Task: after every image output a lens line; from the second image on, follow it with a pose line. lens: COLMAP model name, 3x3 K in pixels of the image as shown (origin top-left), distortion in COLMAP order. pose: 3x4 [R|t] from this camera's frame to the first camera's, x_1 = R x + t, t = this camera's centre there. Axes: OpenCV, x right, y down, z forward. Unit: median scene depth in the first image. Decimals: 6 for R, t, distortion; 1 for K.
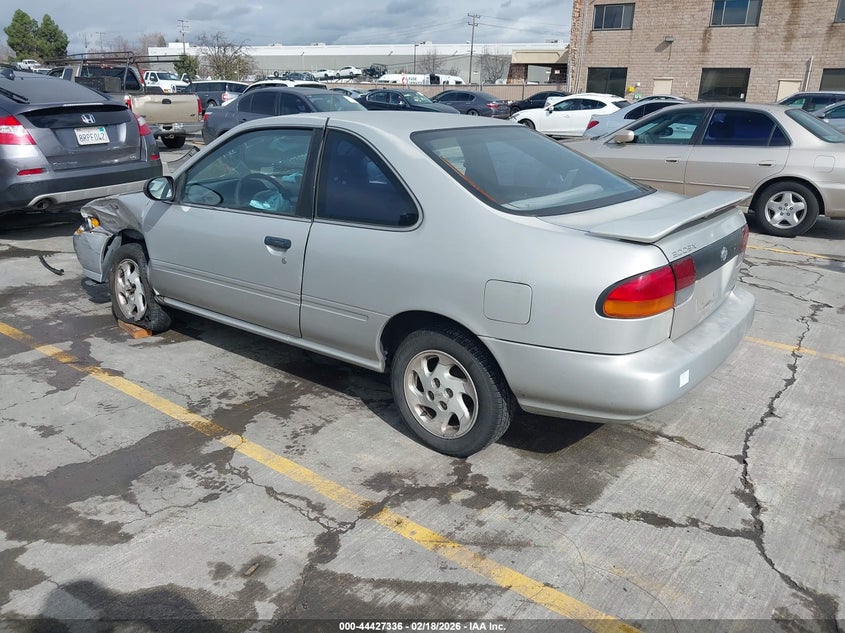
lens RADIAL K [[689.9, 0, 422.5], [0, 689.9, 316.5], [0, 0, 1]] dist [0.002329, -0.007562]
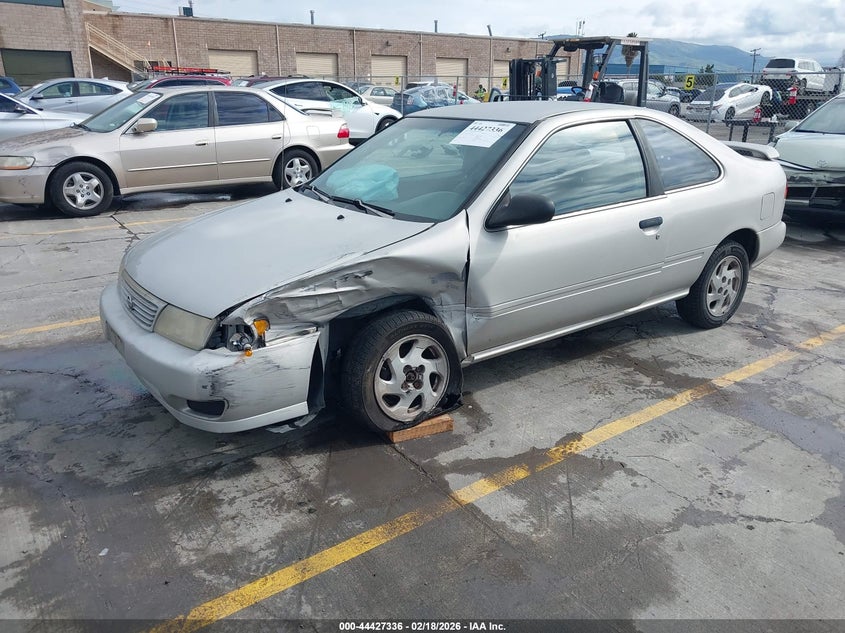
lens RADIAL K [[689.9, 0, 422.5], [0, 689.9, 316.5], [0, 0, 1]] dist [0.002329, -0.007562]
pose [[0.256853, -0.326161, 0.909750, -1.359681], [0.296486, 0.922534, 0.247036, -0.349382], [-0.919849, 0.206276, 0.333658, 0.984662]]
